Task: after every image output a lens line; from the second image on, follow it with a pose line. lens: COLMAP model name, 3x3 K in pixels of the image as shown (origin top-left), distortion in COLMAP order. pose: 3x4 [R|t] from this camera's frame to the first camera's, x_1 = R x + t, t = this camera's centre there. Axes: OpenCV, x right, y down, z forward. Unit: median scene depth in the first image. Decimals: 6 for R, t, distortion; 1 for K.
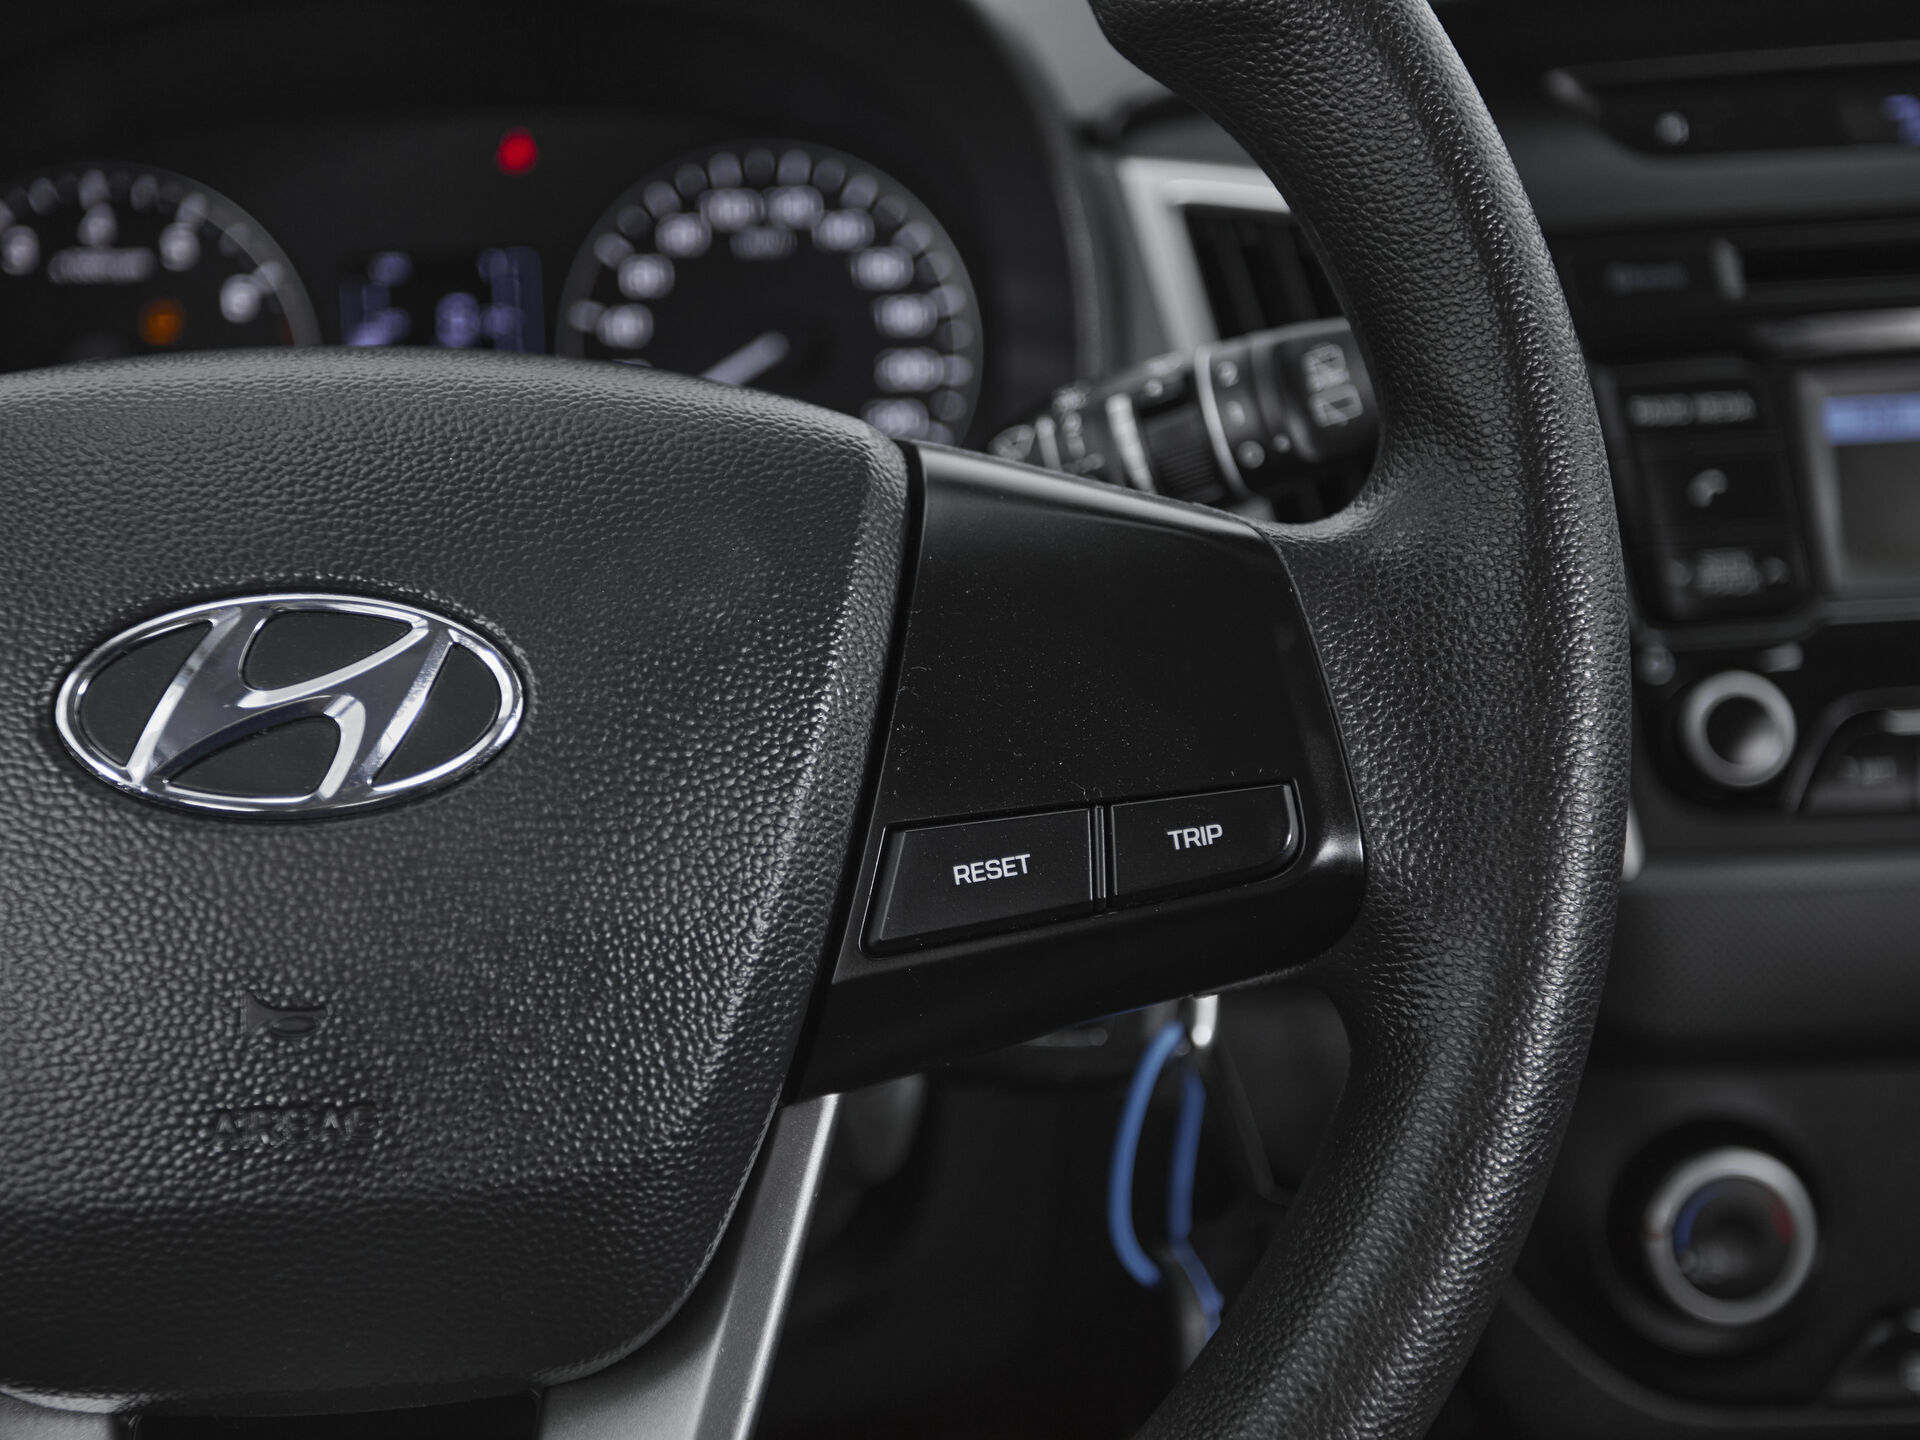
lens RADIAL K [[2313.6, 0, 823.4], [0, 2313.6, 724.7], [0, 0, 1]] dist [0.016780, 0.027428]
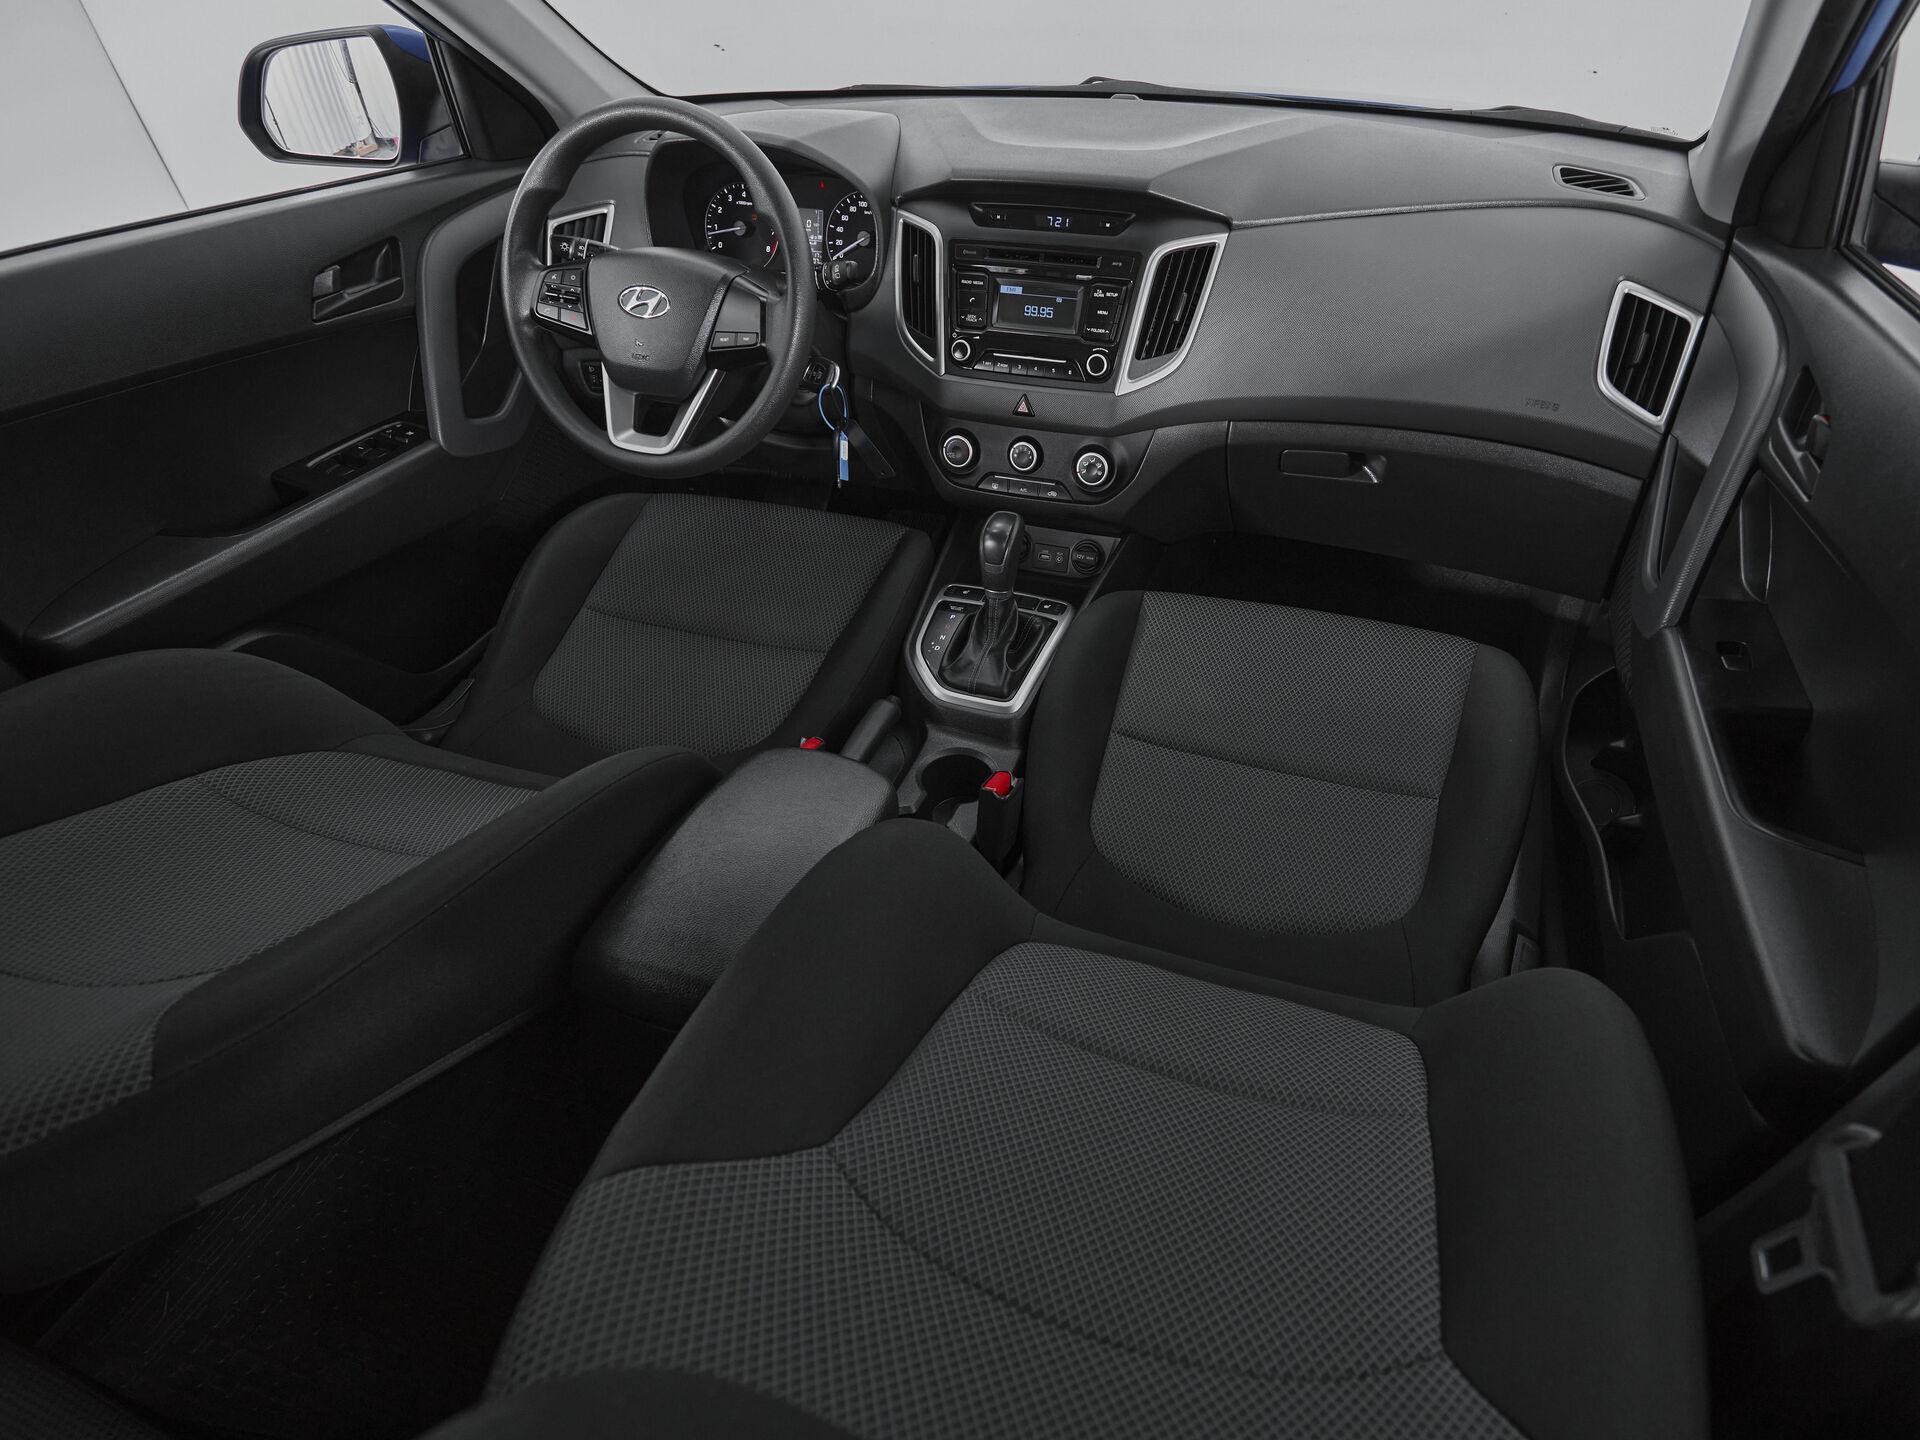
lens RADIAL K [[1048.6, 0, 1059.7], [0, 1048.6, 720.7], [0, 0, 1]] dist [-0.000922, 0.000430]
pose [[0.914553, 0.266726, -0.304055, 2.558845], [-0.144409, 0.917529, 0.370522, -0.231779], [0.377808, -0.294954, 0.877647, -2.039378]]
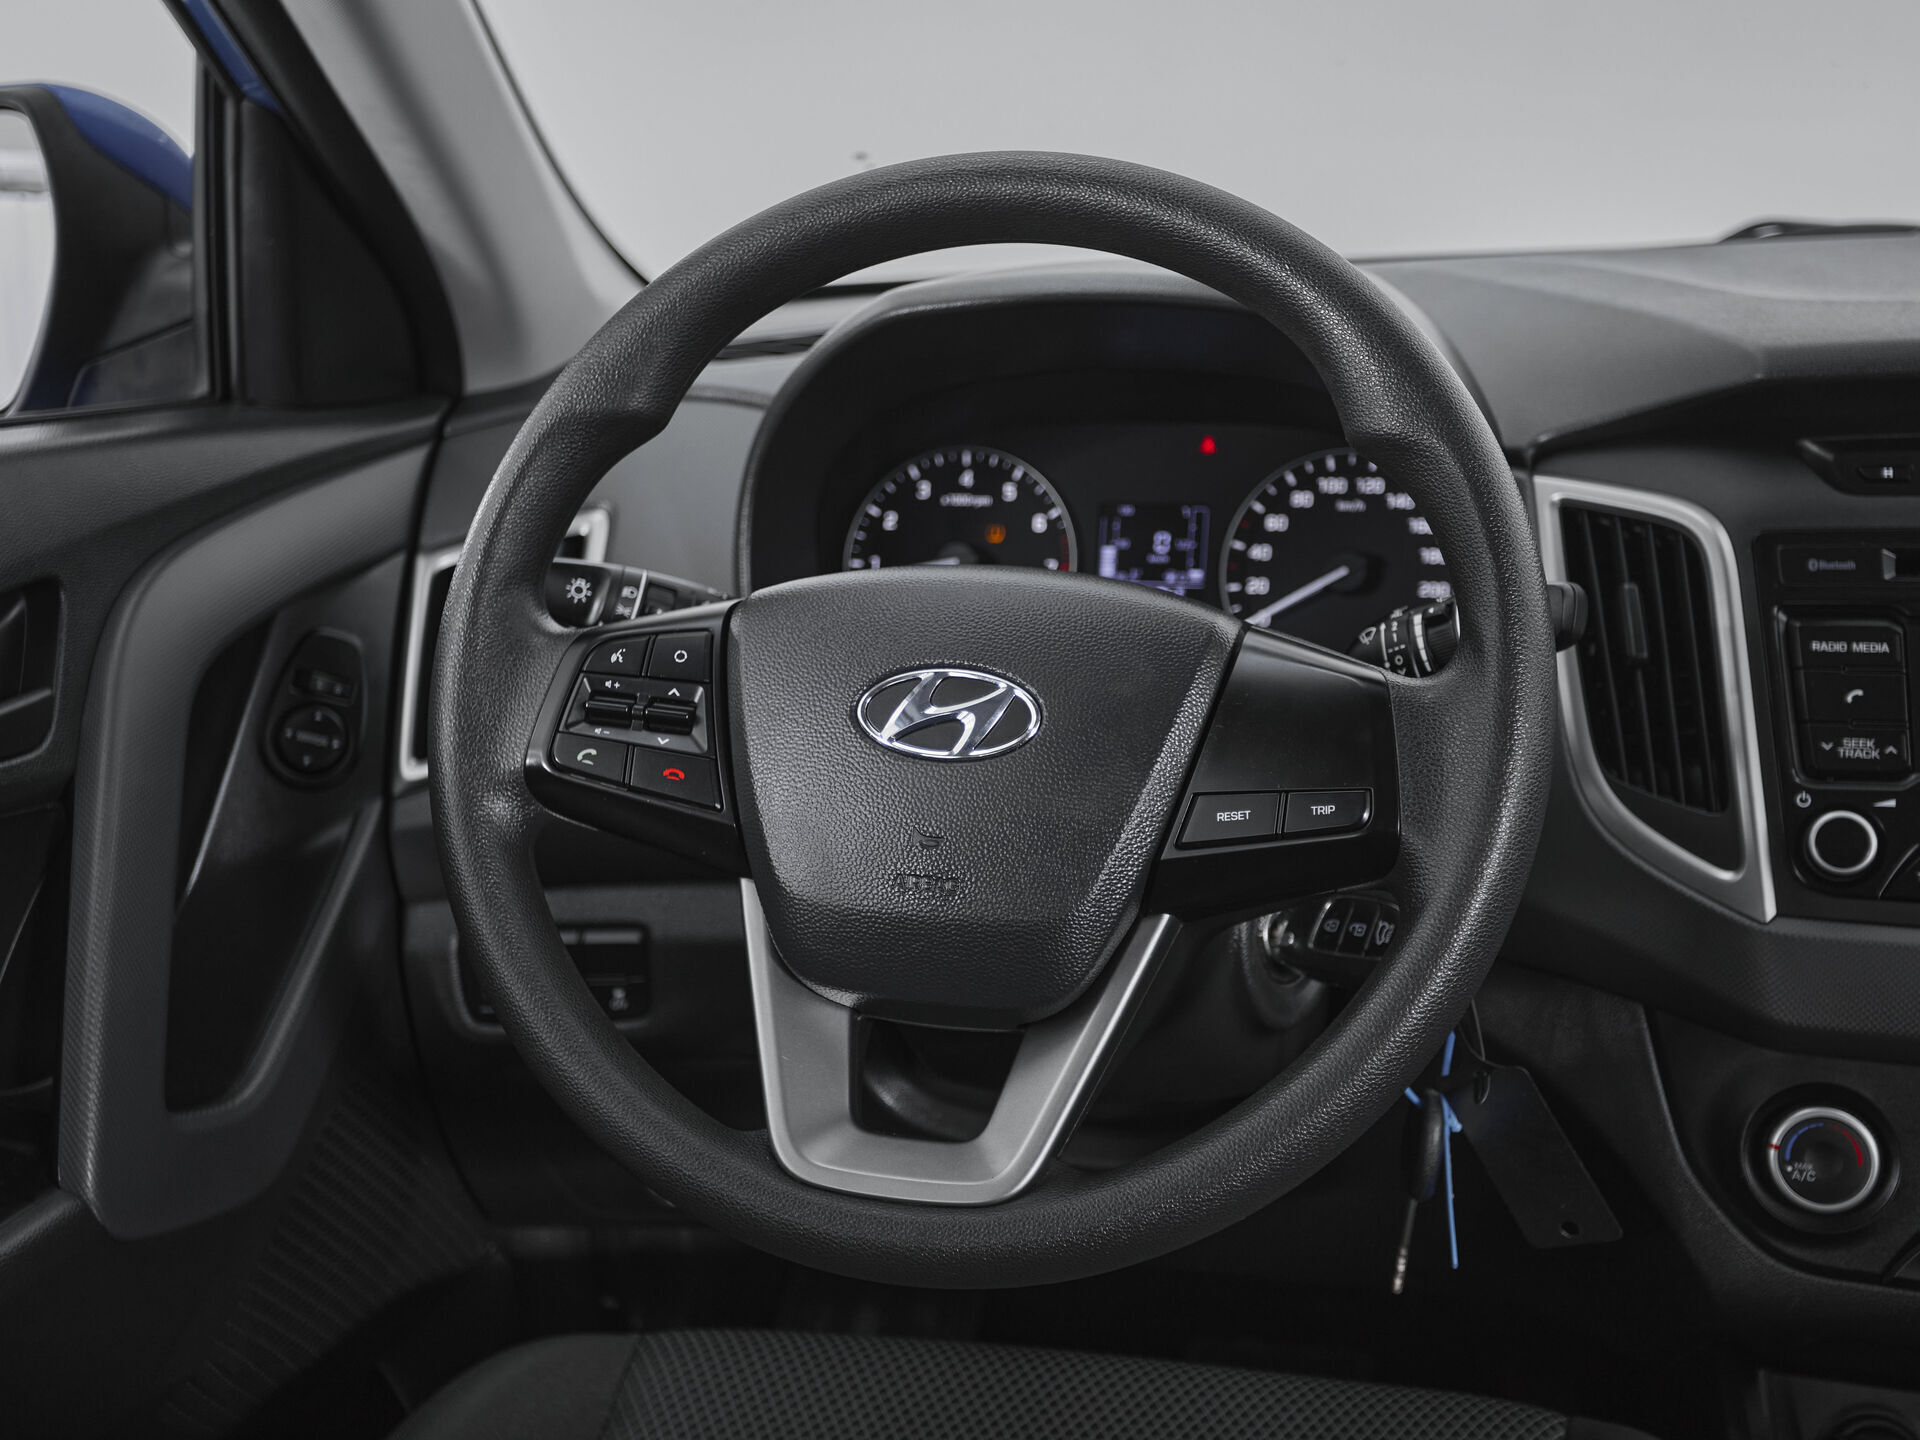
lens RADIAL K [[2343.2, 0, 960.0], [0, 2343.2, 720.0], [0, 0, 1]] dist [0.019209, 0.042202]
pose [[0.932296, 0.085780, -0.351378, 0.650876], [-0.113120, 0.991888, -0.057991, 0.139359], [0.343553, 0.093813, 0.934436, -1.296355]]
